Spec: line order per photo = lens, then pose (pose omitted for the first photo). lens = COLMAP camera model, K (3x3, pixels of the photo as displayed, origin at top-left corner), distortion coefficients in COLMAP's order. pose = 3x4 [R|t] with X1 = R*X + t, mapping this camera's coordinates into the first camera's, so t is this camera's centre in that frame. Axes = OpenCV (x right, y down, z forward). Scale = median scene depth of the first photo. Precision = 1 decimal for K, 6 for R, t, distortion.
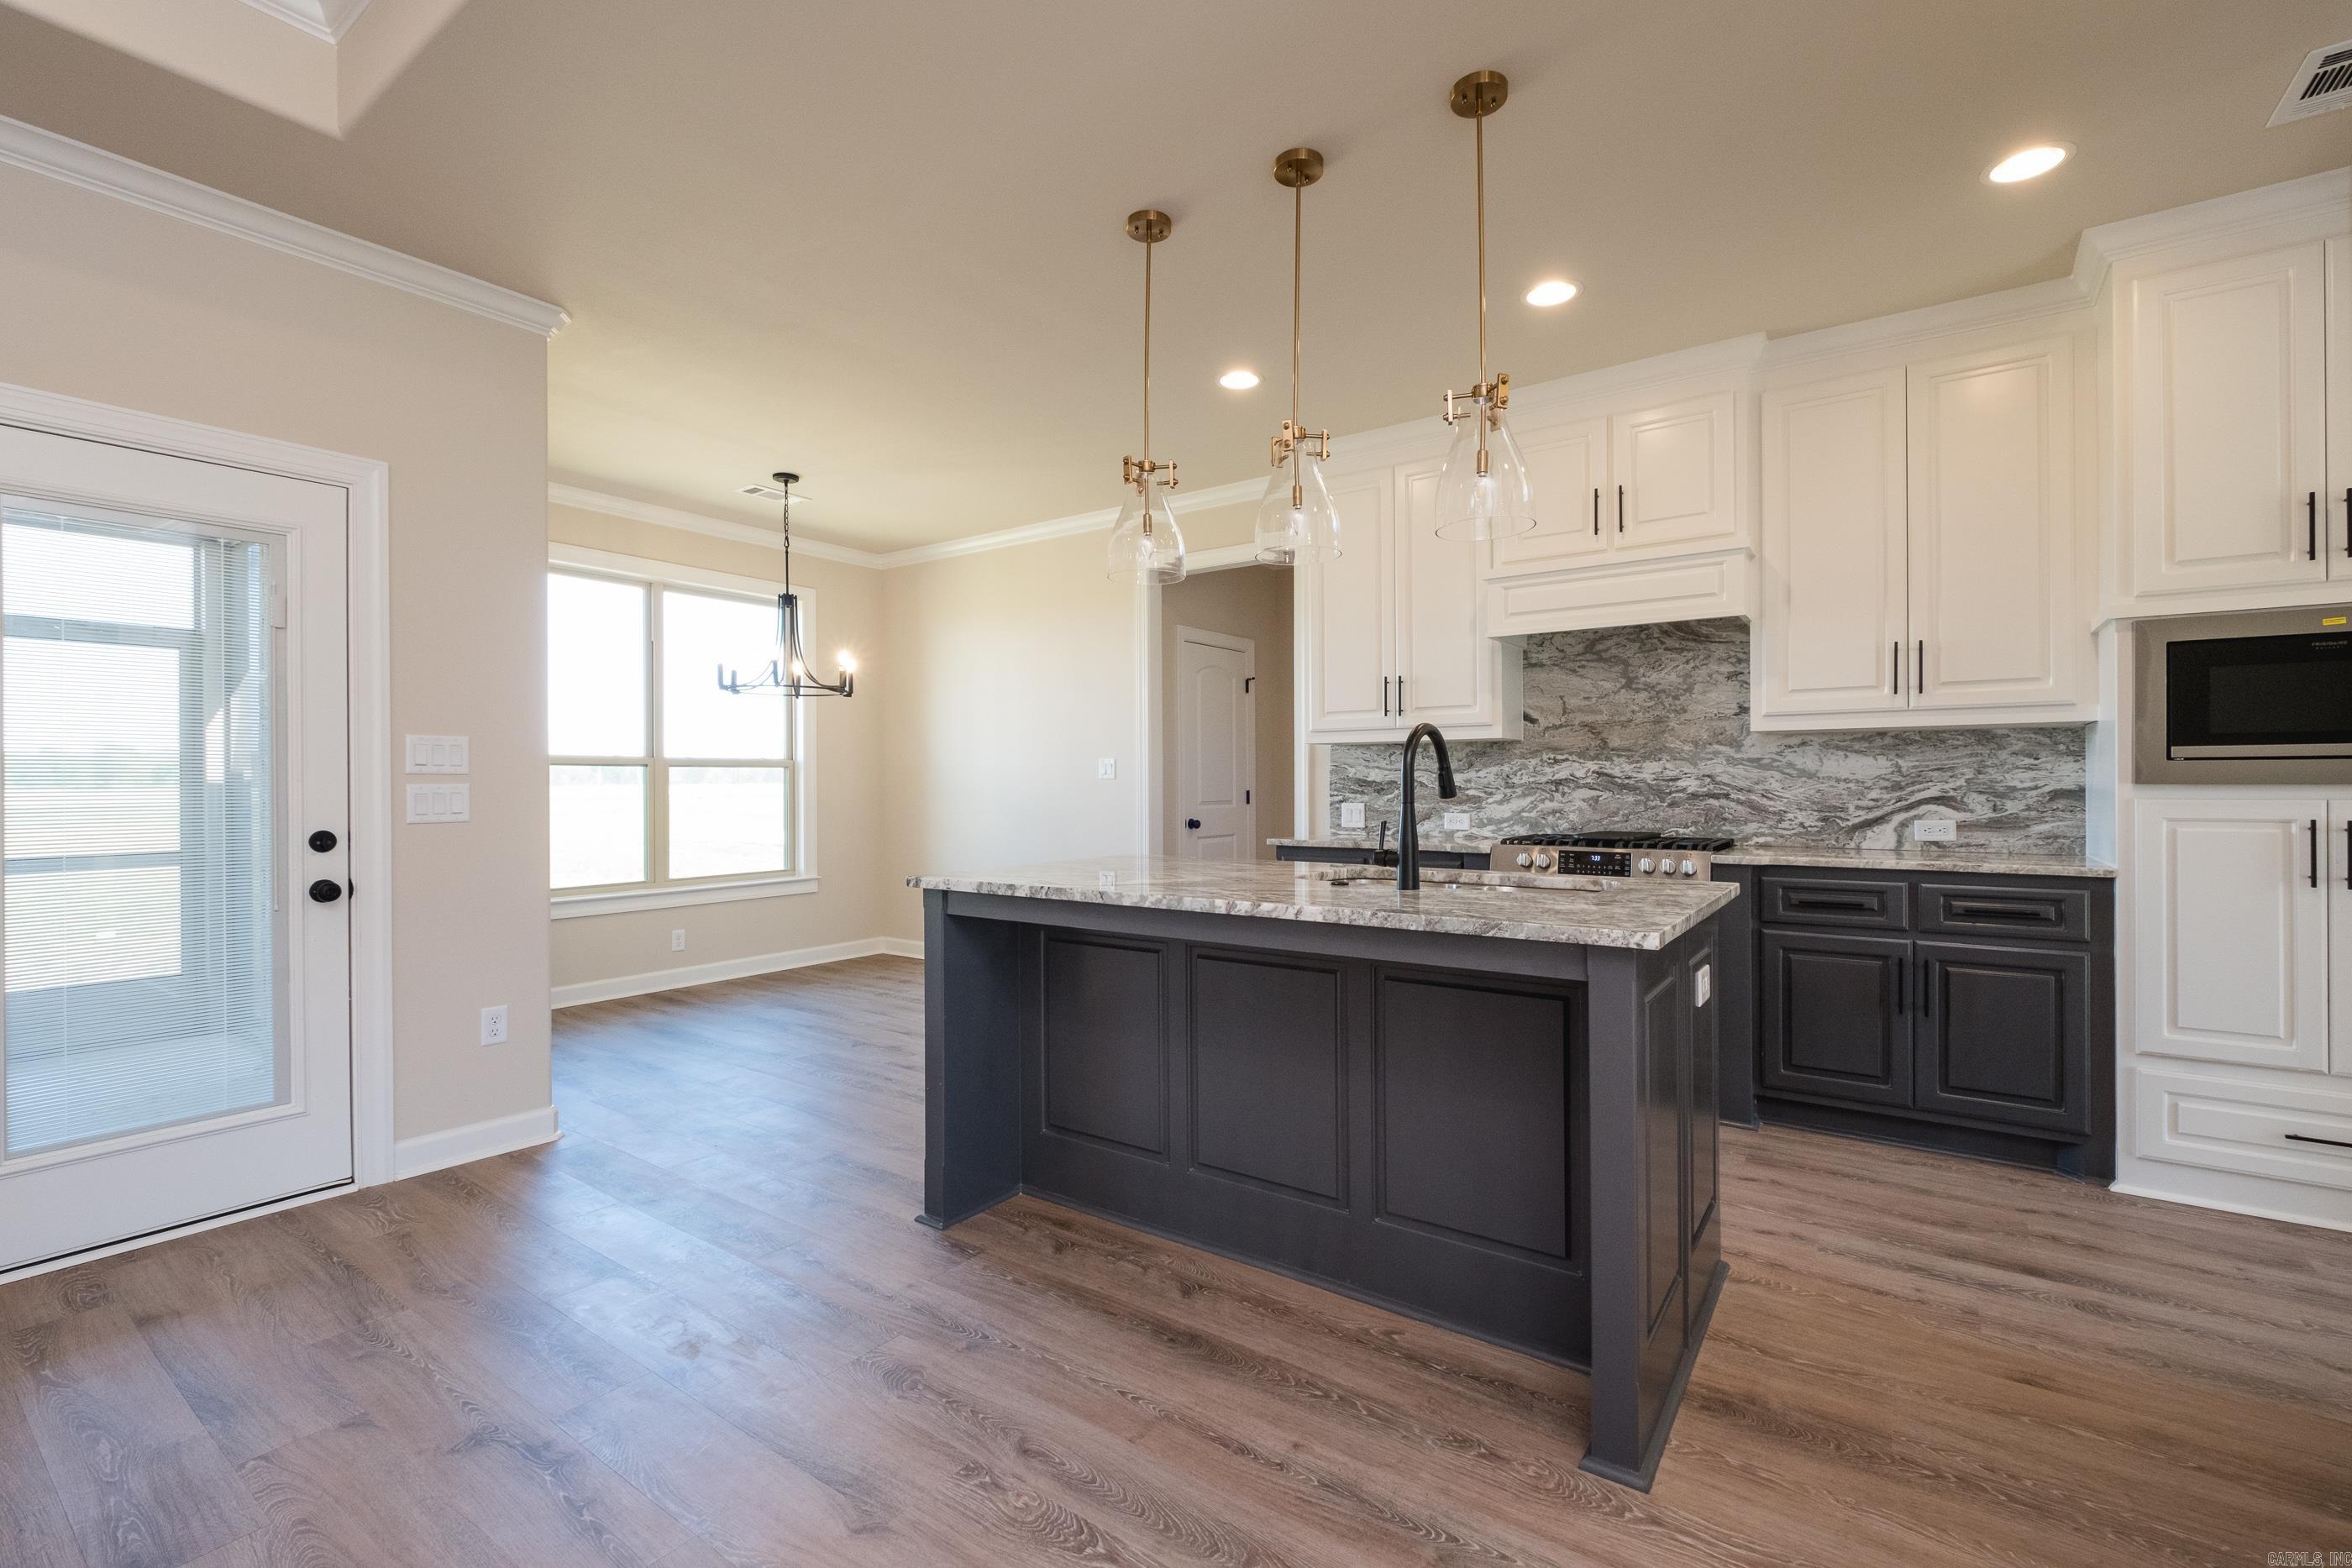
lens RADIAL K [[1015.6, 0, 1169.3], [0, 1015.6, 781.4], [0, 0, 1]] dist [0.009437, -0.001569]
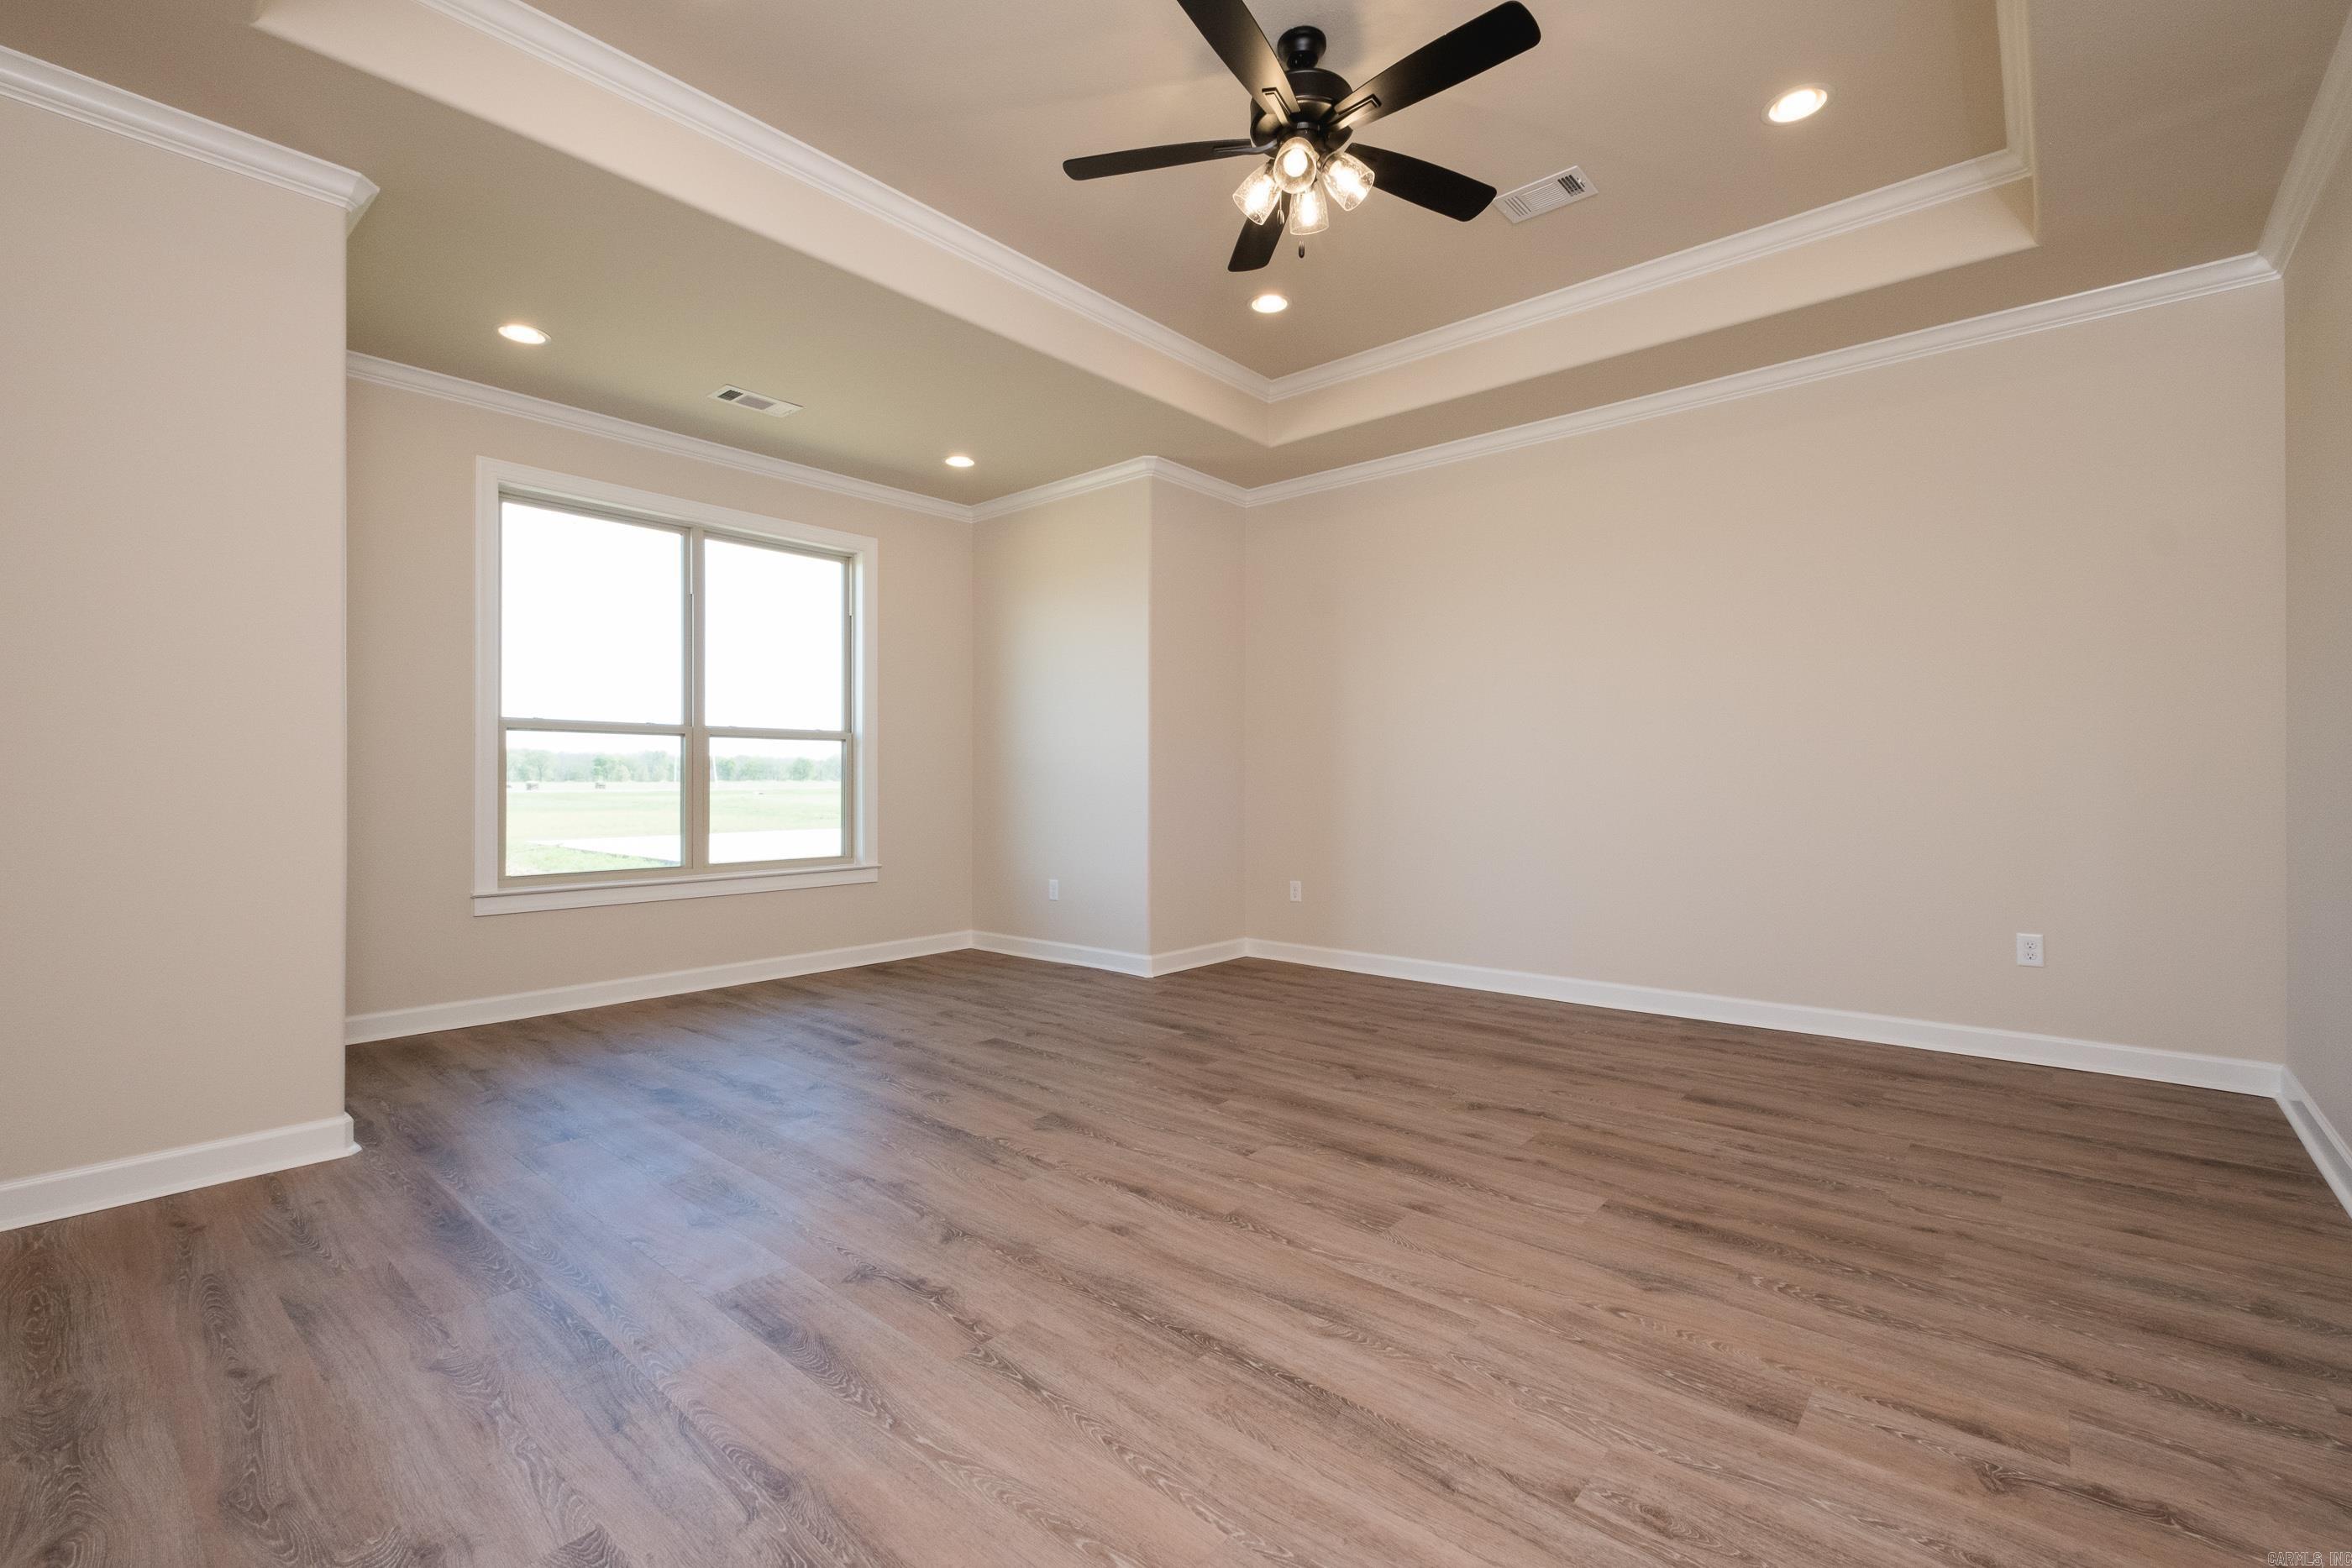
lens RADIAL K [[1015.6, 0, 1188.0], [0, 1015.6, 783.3], [0, 0, 1]] dist [0.009437, -0.001569]
pose [[0.997096, 0.010104, -0.075483, -0.013637], [-0.009539, 0.999924, 0.007832, 0.021961], [0.075556, -0.007089, 0.997116, 0.220772]]
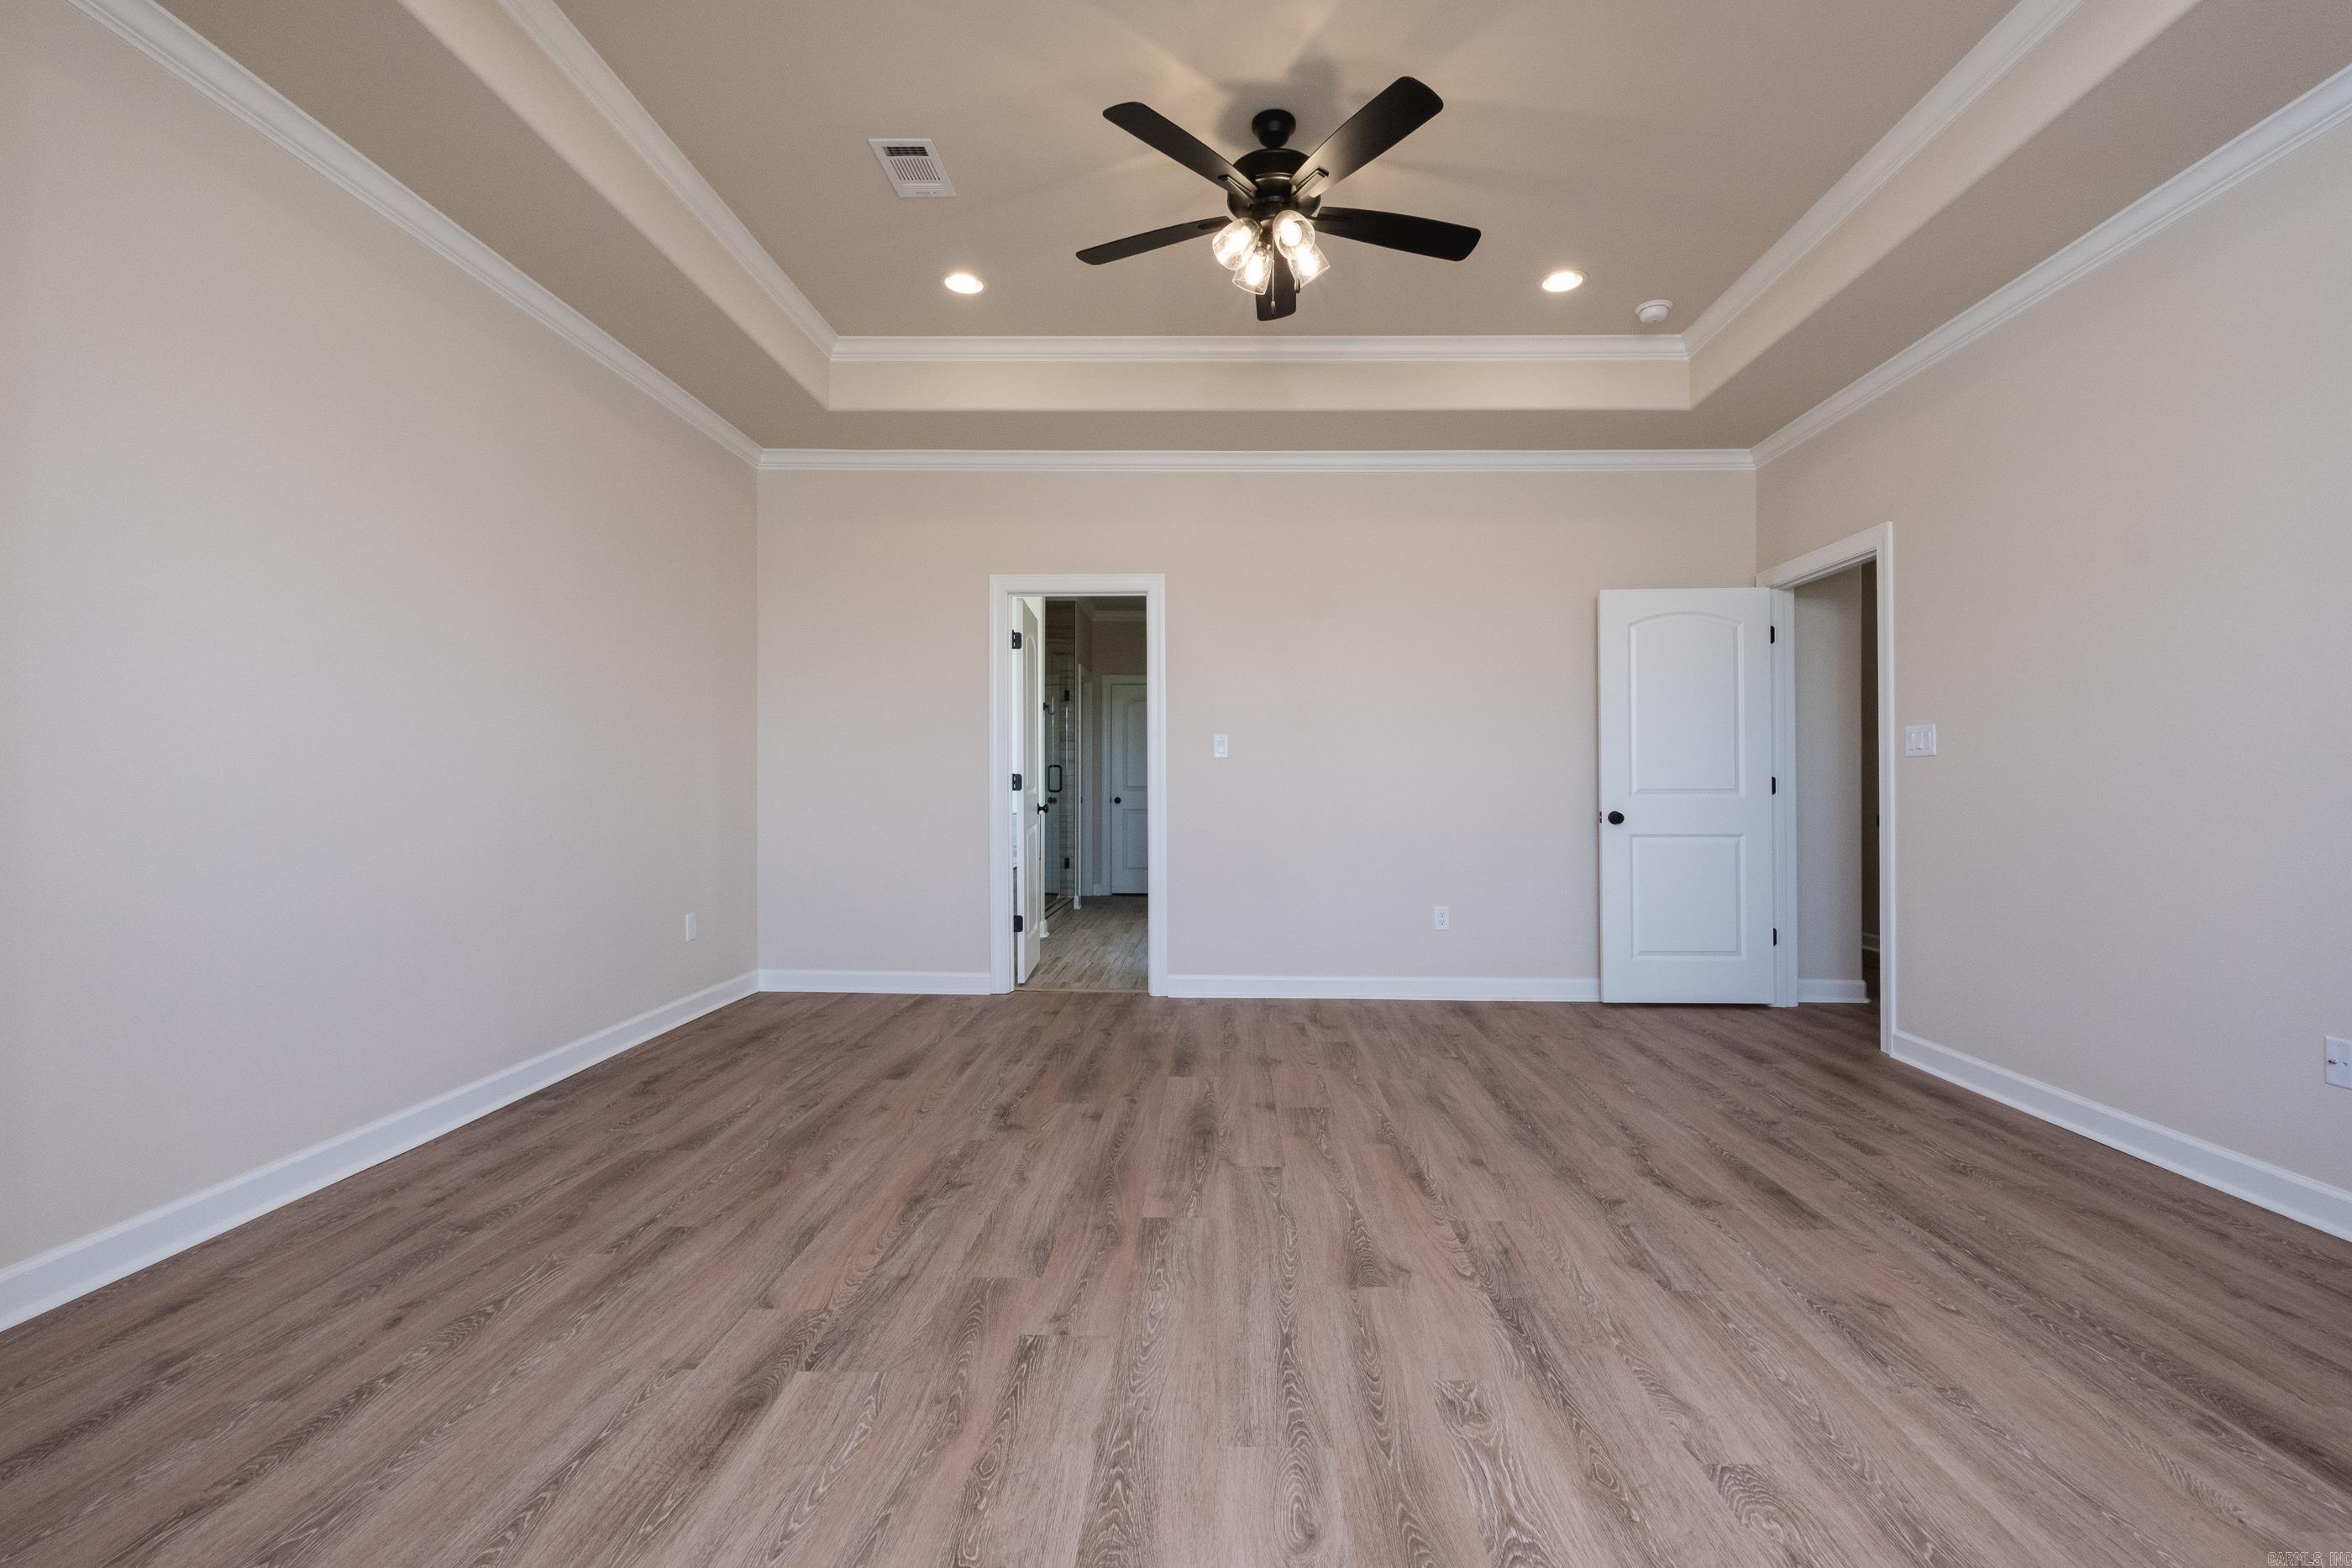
lens RADIAL K [[1015.6, 0, 1213.3], [0, 1015.6, 793.6], [0, 0, 1]] dist [0.009437, -0.001569]
pose [[-0.583727, 0.004168, 0.811939, -0.580561], [0.000446, 0.999988, -0.004813, 0.031822], [-0.811950, -0.002447, -0.583722, 1.400546]]
